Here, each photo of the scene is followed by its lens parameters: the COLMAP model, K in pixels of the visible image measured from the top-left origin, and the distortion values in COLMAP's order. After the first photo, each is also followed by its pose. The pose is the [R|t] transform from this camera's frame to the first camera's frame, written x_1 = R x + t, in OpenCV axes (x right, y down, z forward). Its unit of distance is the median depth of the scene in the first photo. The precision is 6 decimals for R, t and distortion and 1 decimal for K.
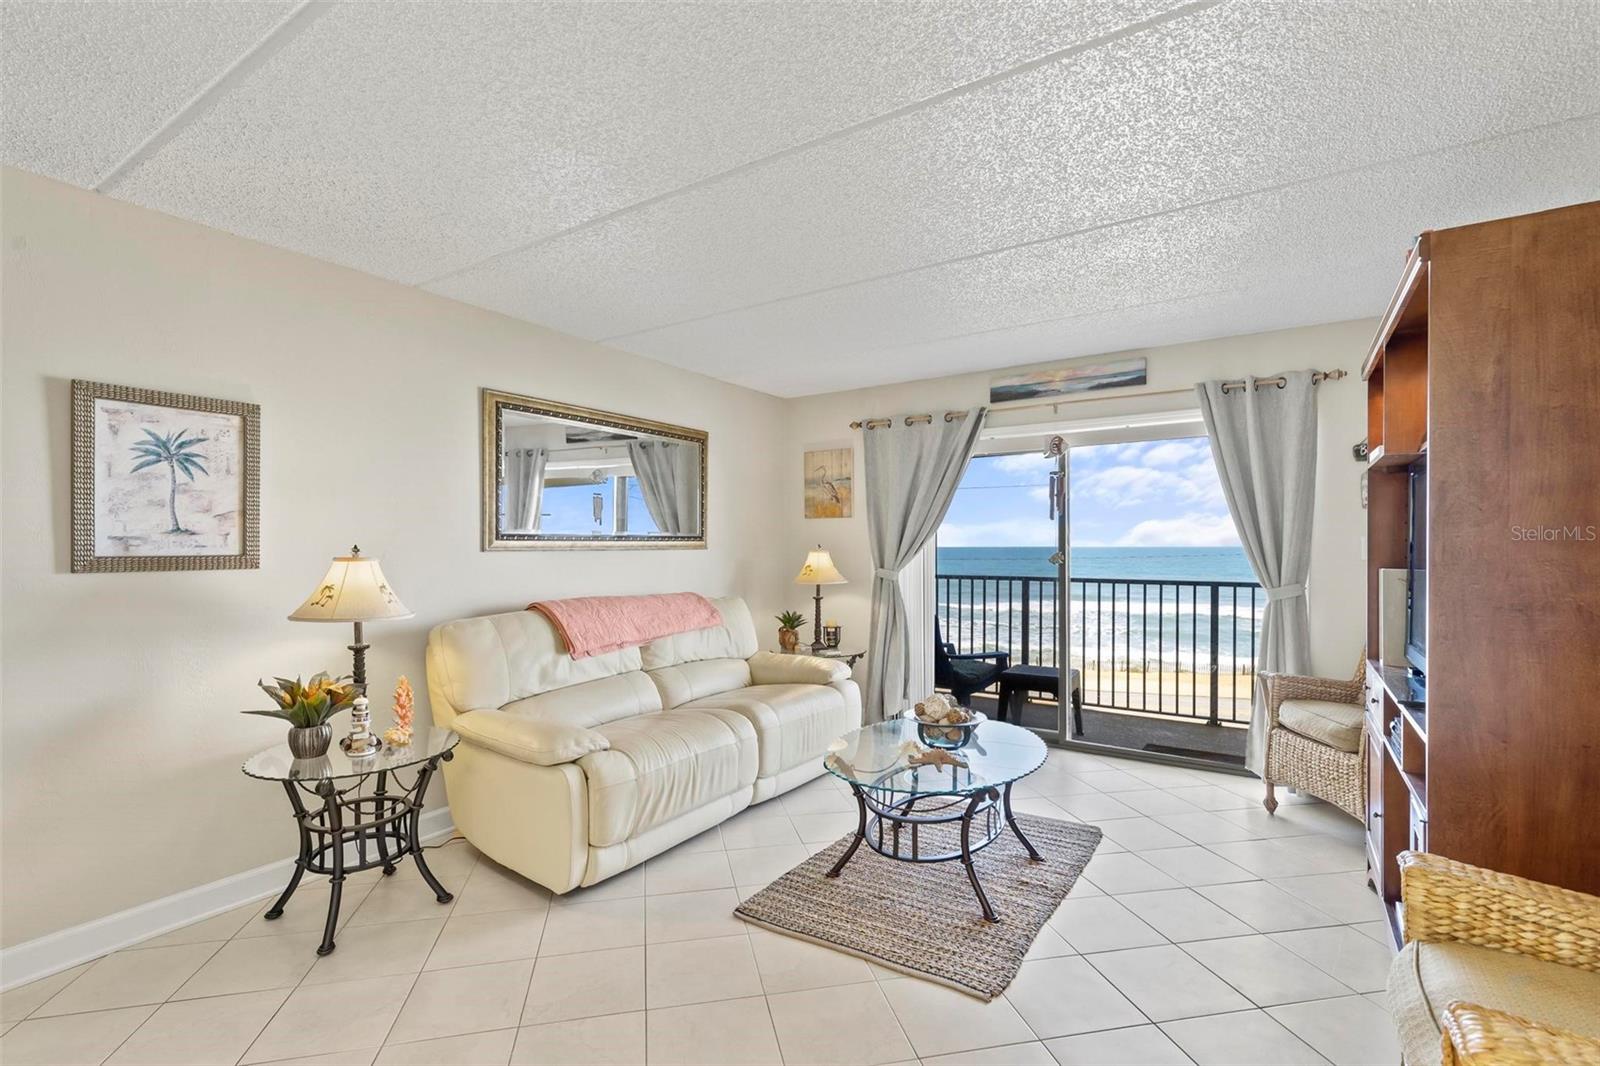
lens RADIAL K [[727.4, 0, 802.4], [0, 727.4, 543.6], [0, 0, 1]] dist [0.009003, -0.000684]
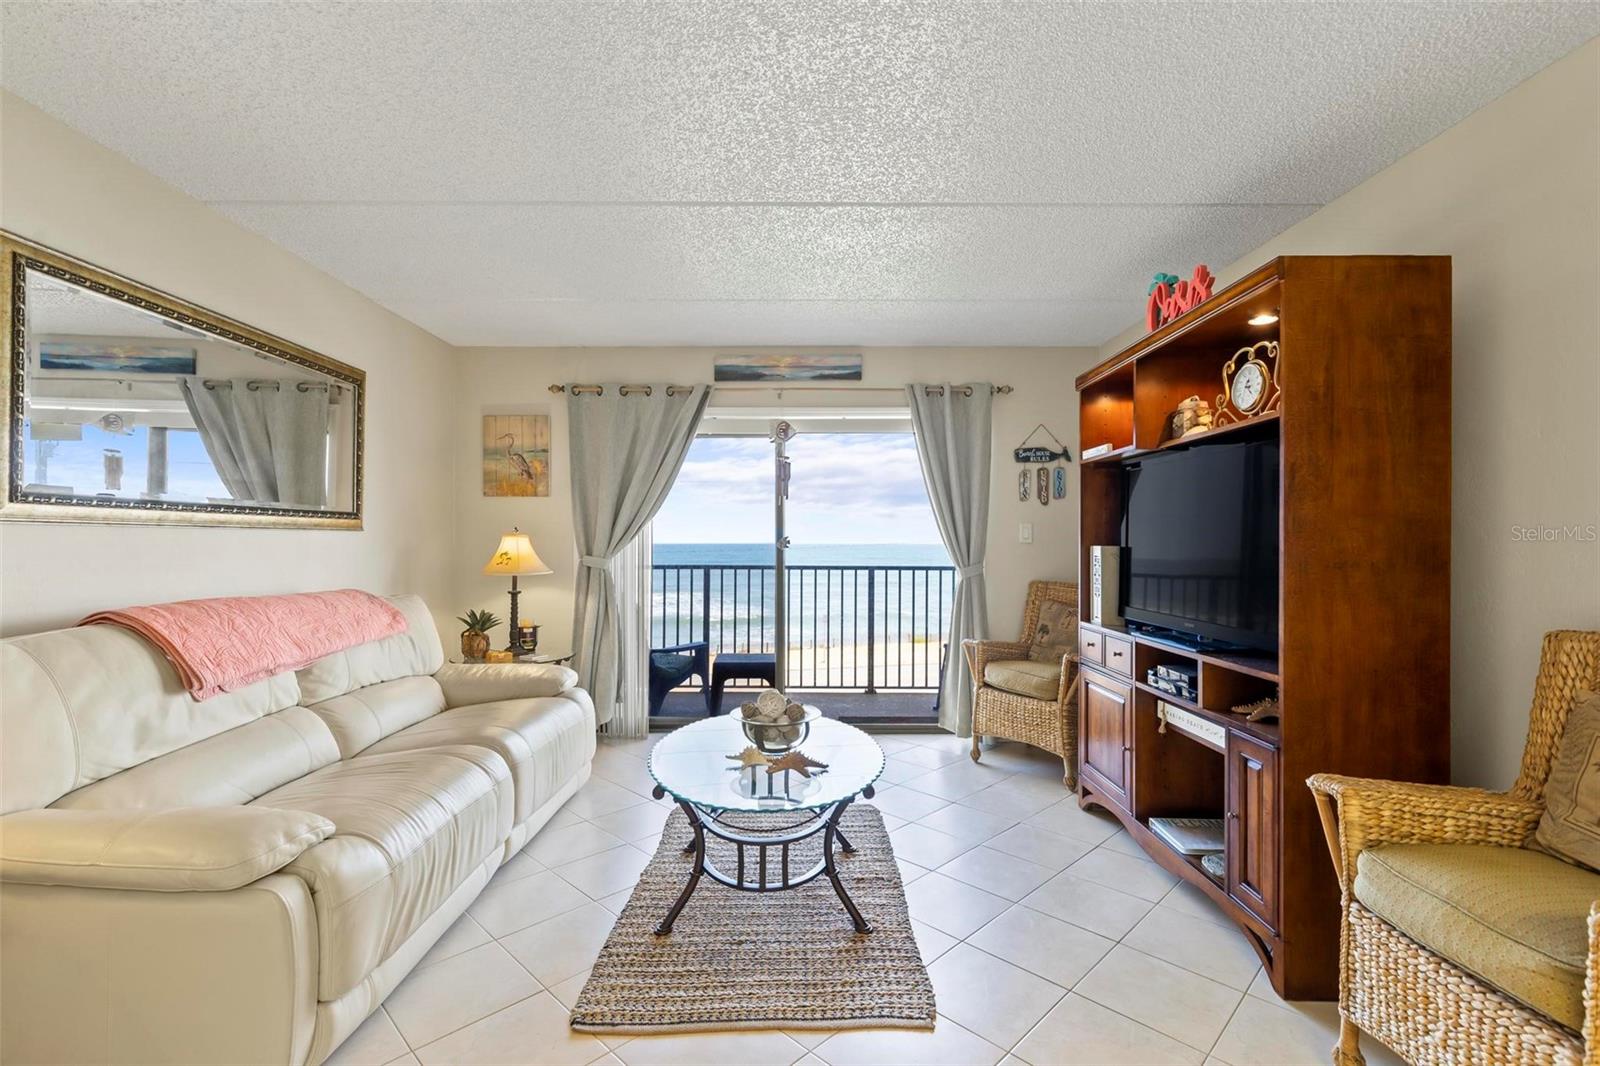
lens RADIAL K [[712.8, 0, 799.6], [0, 712.8, 537.0], [0, 0, 1]] dist [0.007826, -0.000642]
pose [[0.839563, 0.006848, 0.543219, -0.193979], [-0.004534, 0.999974, -0.005597, 0.020228], [-0.543244, 0.002236, 0.839572, 0.195006]]
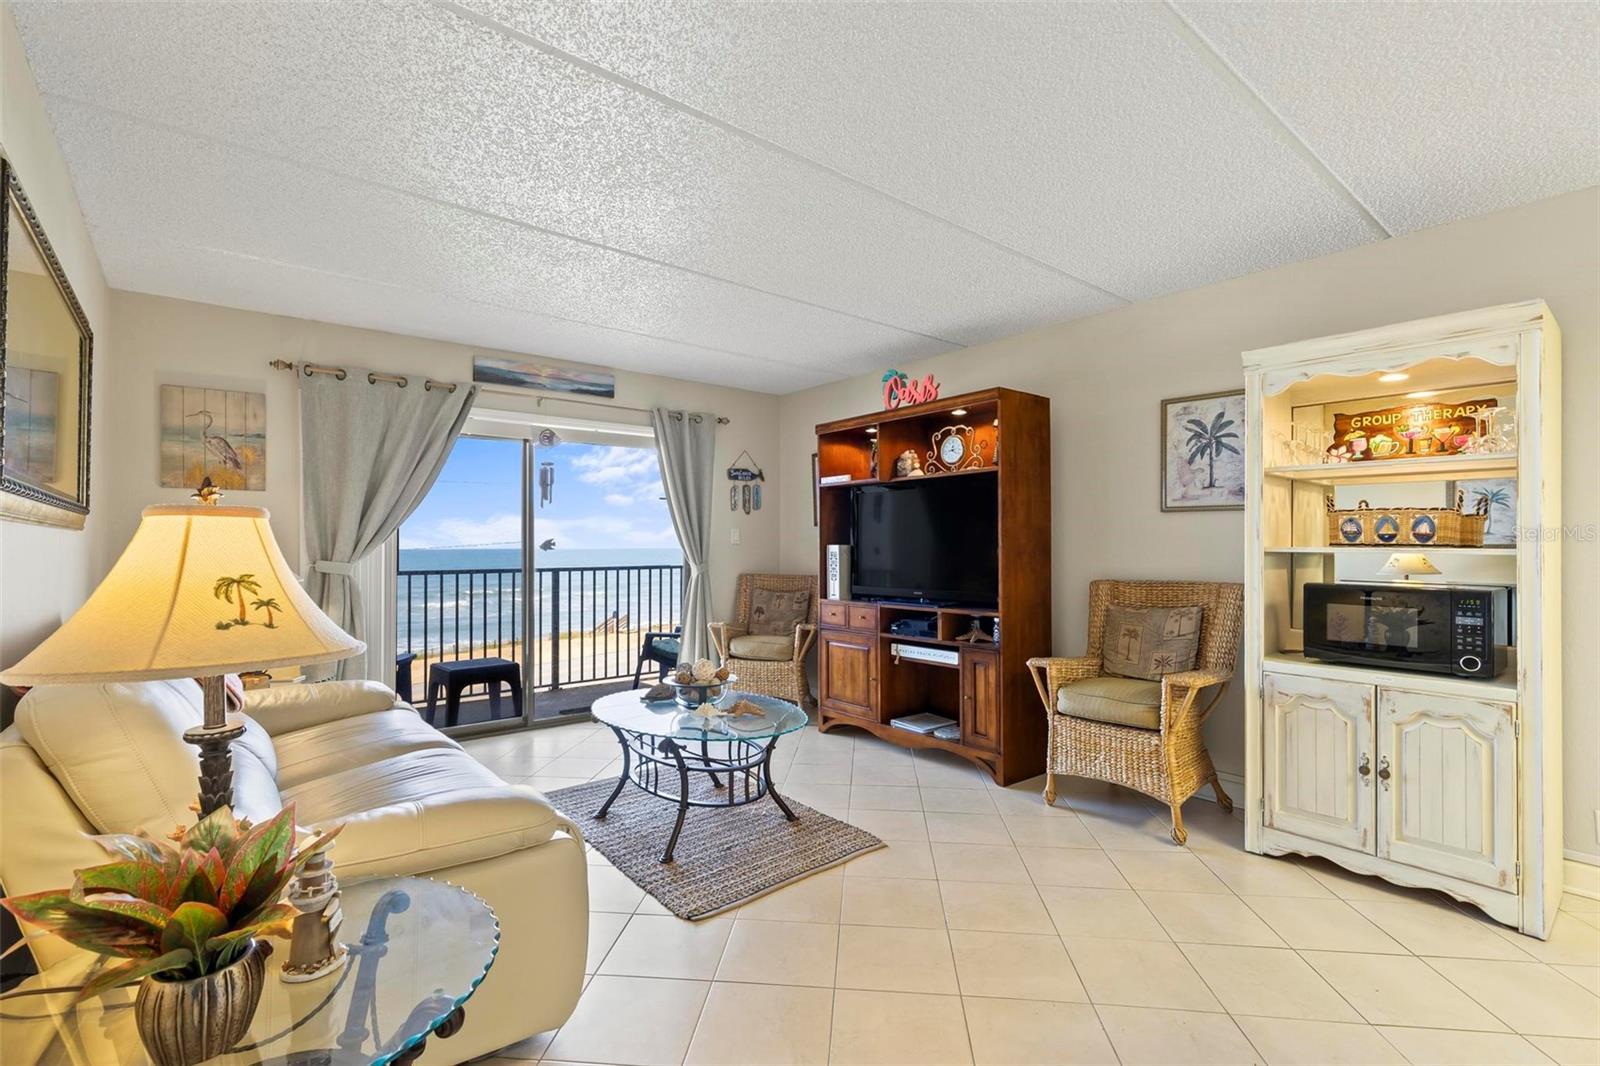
lens RADIAL K [[712.8, 0, 799.6], [0, 712.8, 537.0], [0, 0, 1]] dist [0.007826, -0.000642]
pose [[0.310578, 0.010971, 0.950485, -0.609514], [0.001813, 0.999925, -0.012134, 0.025374], [-0.950546, 0.005491, 0.310535, 0.396699]]
